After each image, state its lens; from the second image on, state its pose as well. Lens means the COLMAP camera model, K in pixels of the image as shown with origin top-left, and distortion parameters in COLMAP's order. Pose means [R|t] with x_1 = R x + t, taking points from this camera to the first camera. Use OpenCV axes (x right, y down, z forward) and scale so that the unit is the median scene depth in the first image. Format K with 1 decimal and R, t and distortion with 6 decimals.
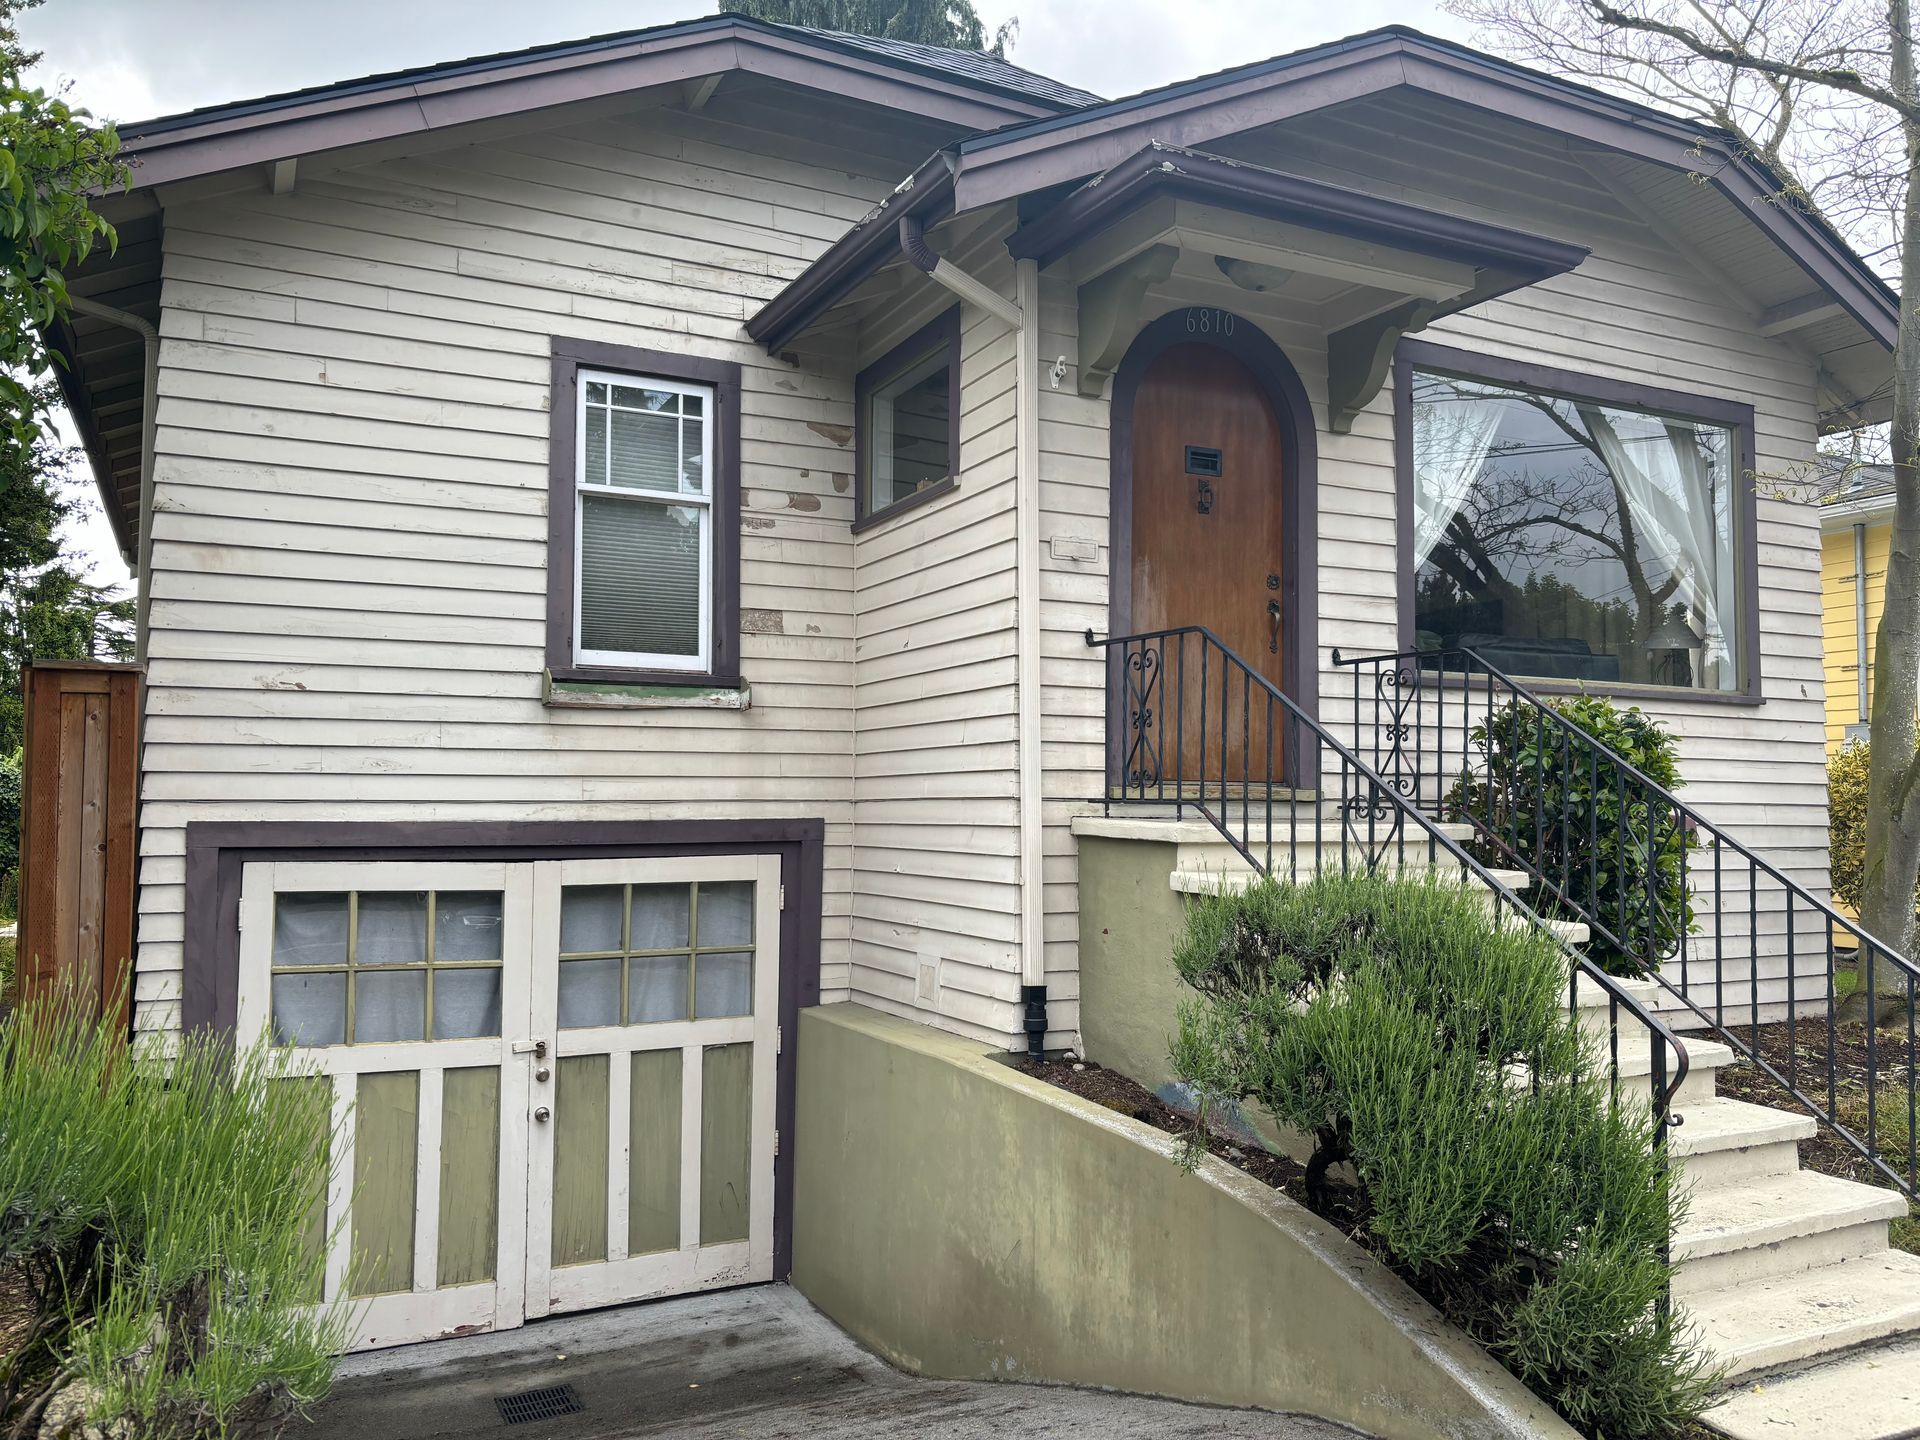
lens RADIAL K [[1448.8, 0, 969.3], [0, 1448.8, 725.4], [0, 0, 1]] dist [0.052489, -0.070977]
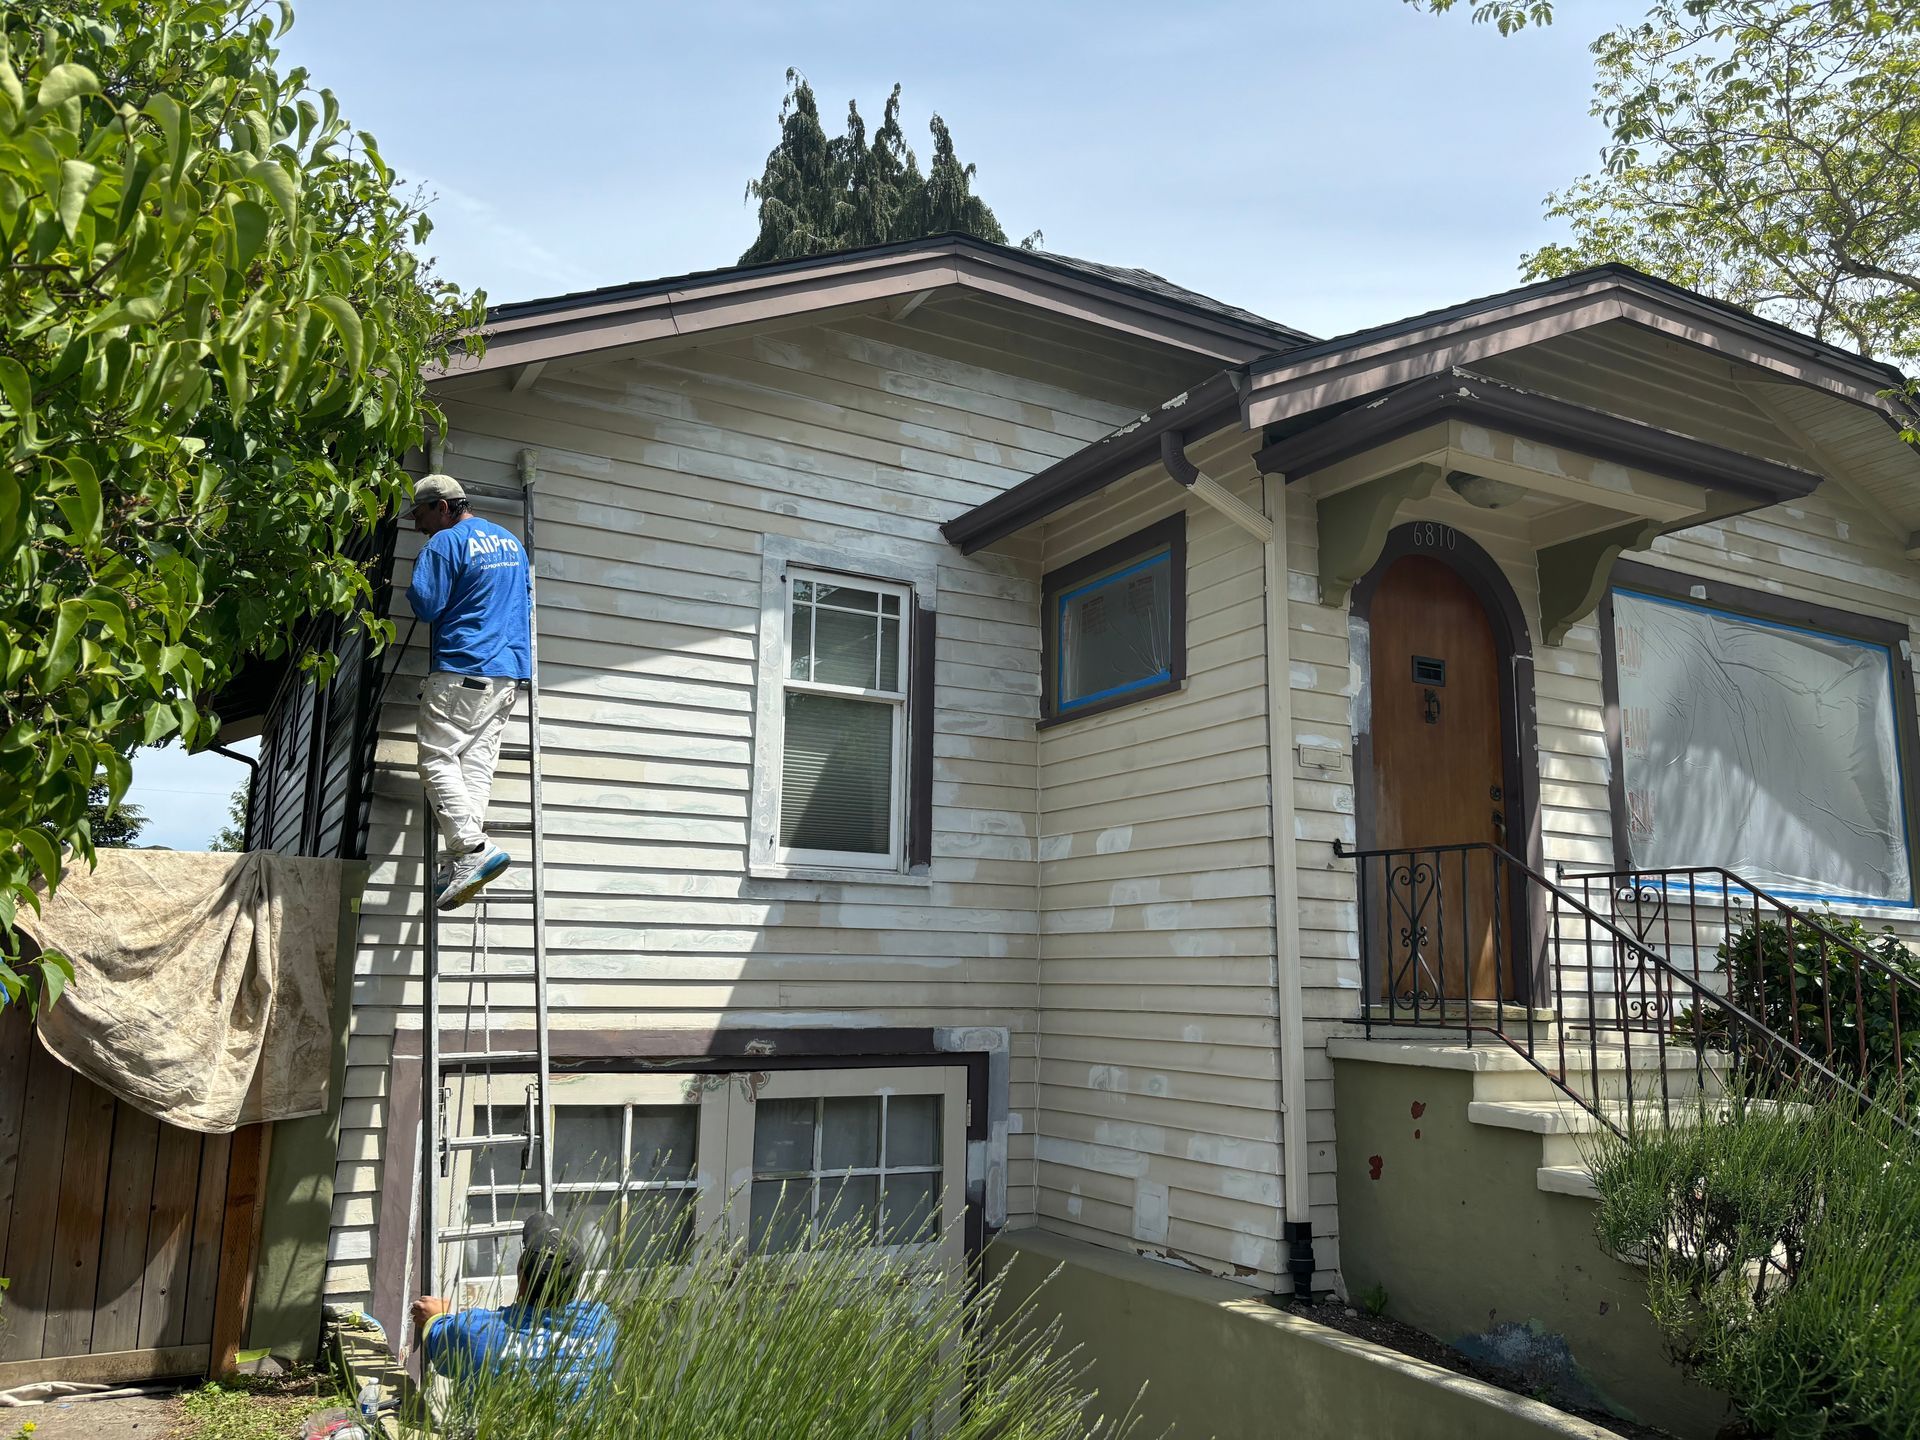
lens RADIAL K [[1448.8, 0, 955.3], [0, 1448.8, 719.3], [0, 0, 1]] dist [0.052489, -0.070977]
pose [[0.999274, 0.018186, 0.033466, -0.207490], [-0.013827, 0.991911, -0.126180, -0.019936], [-0.035490, 0.125626, 0.991443, 0.028119]]
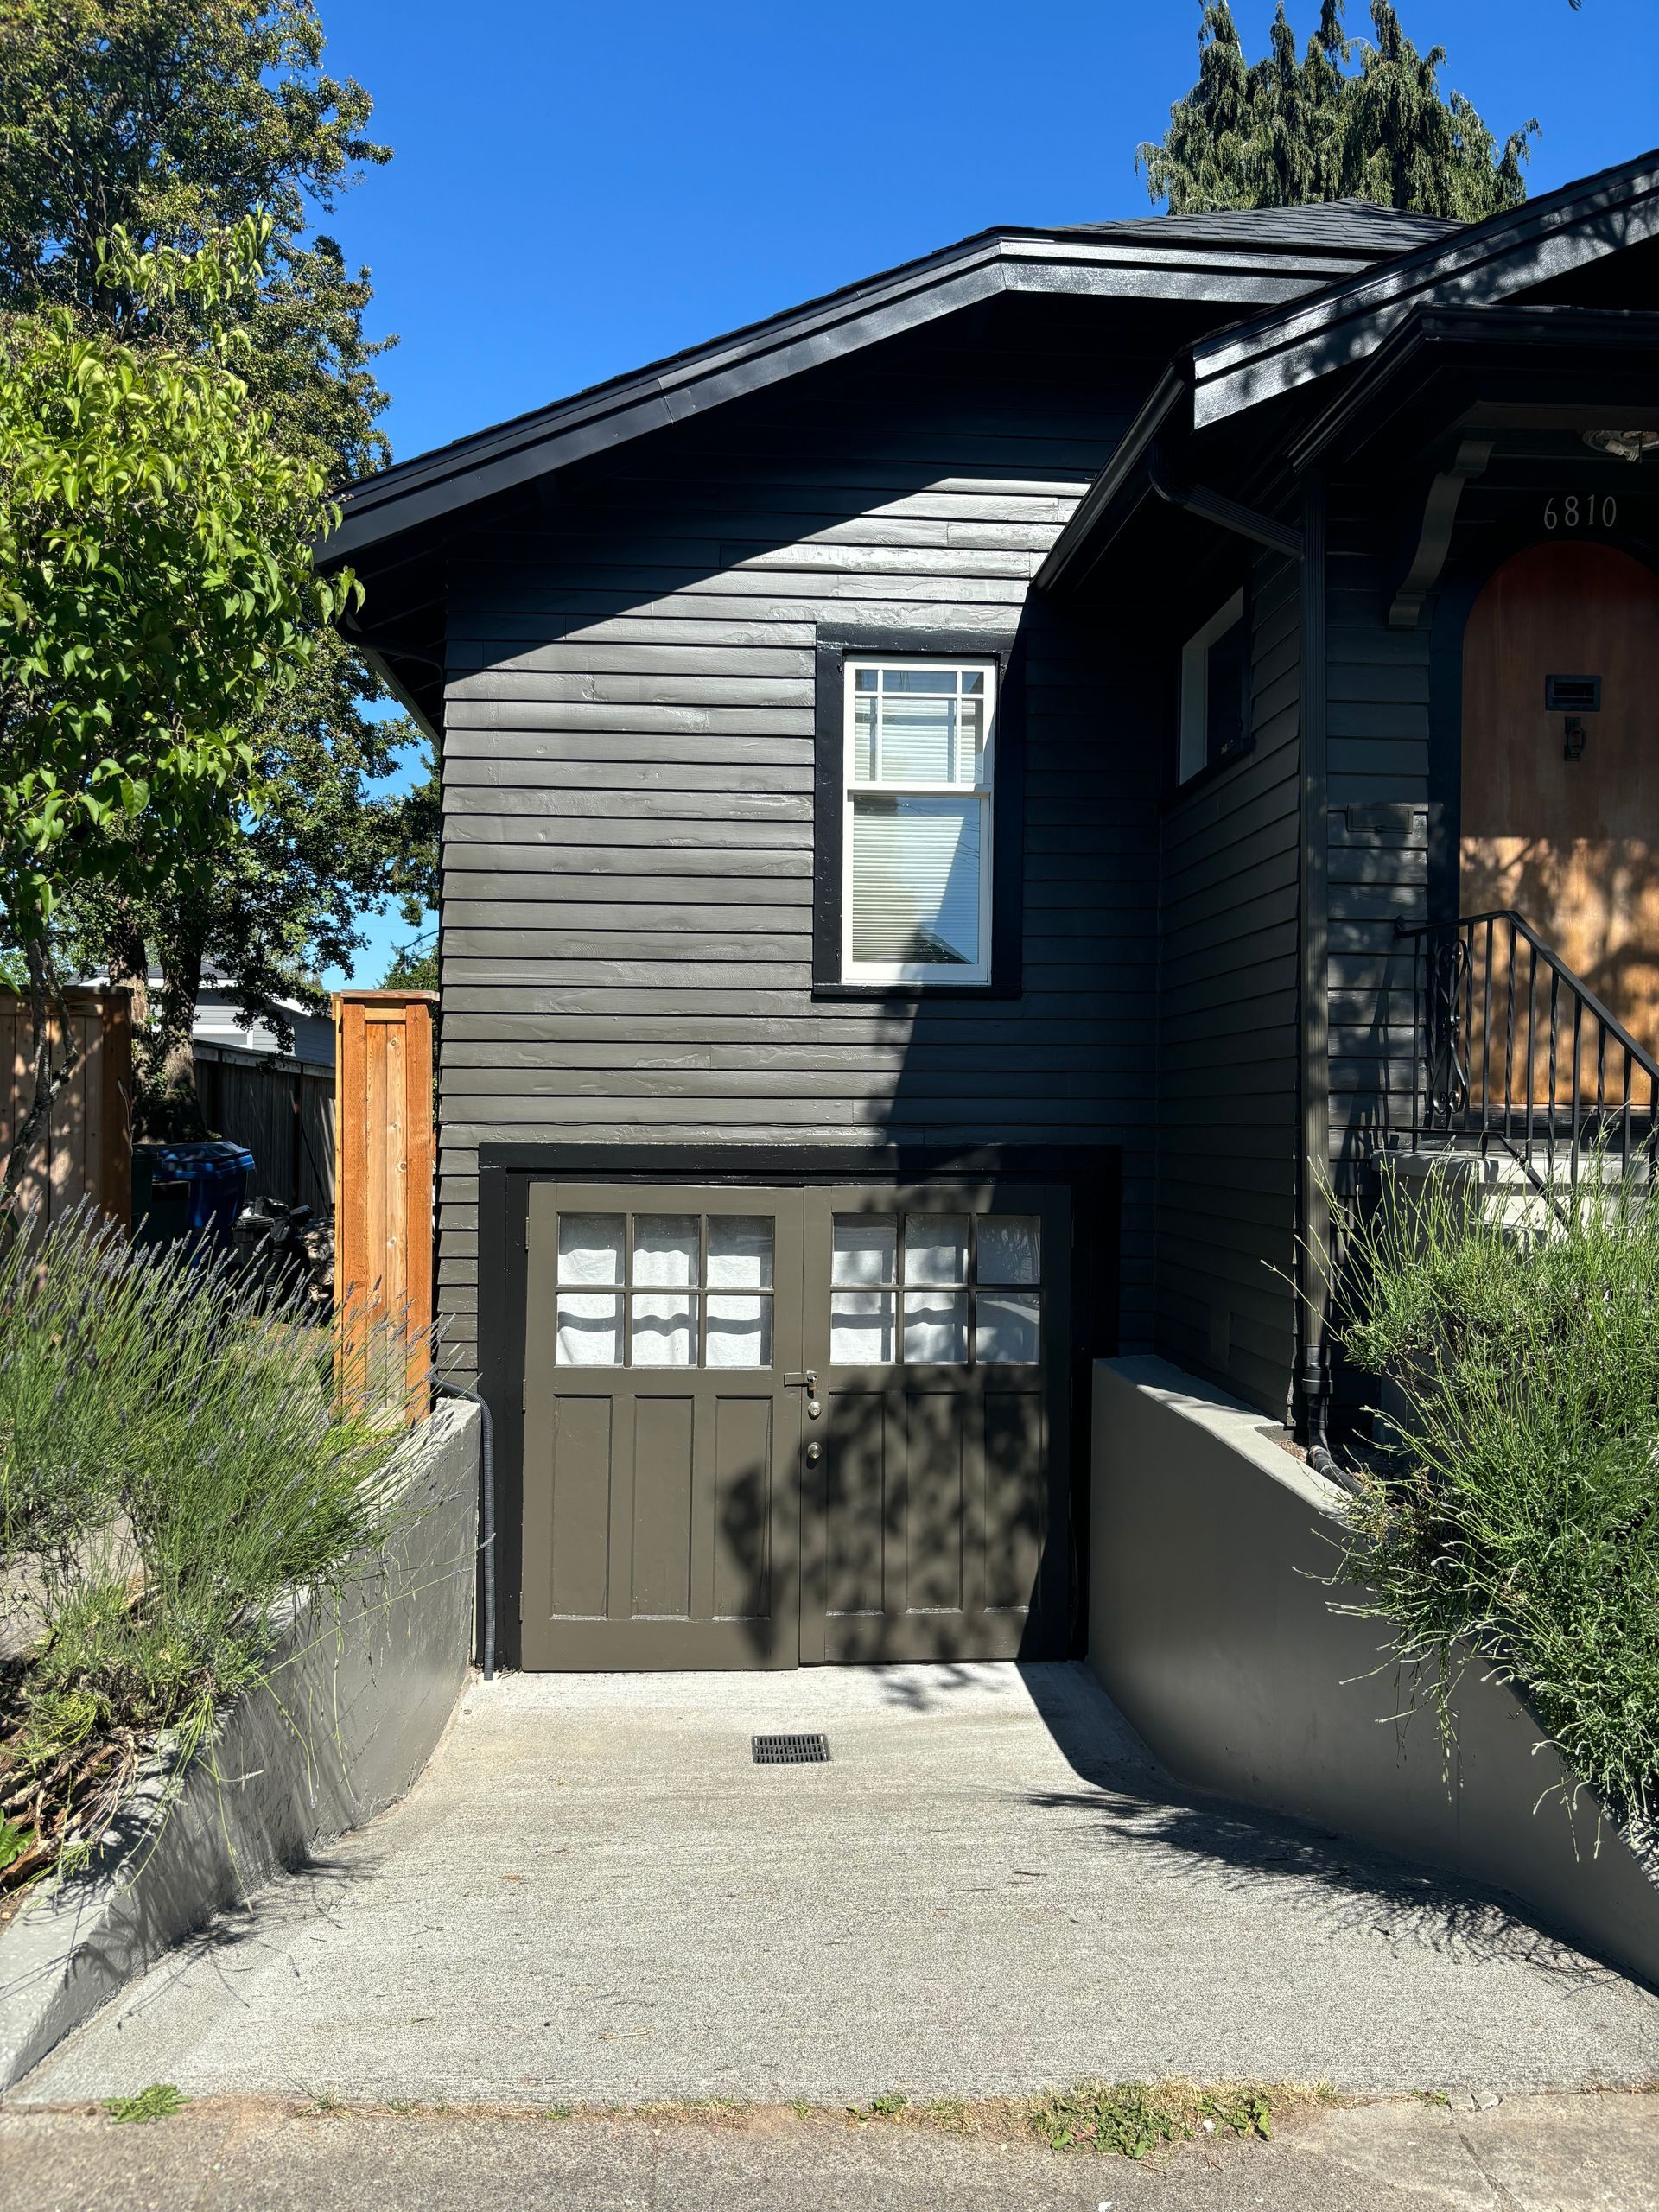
lens RADIAL K [[1669.1, 0, 851.2], [0, 1669.1, 1103.9], [0, 0, 1]] dist [0.052489, -0.070977]
pose [[0.922210, 0.000841, -0.386687, 0.162904], [0.015069, 0.999160, 0.038113, -0.002357], [0.386395, -0.040975, 0.921423, 0.011704]]
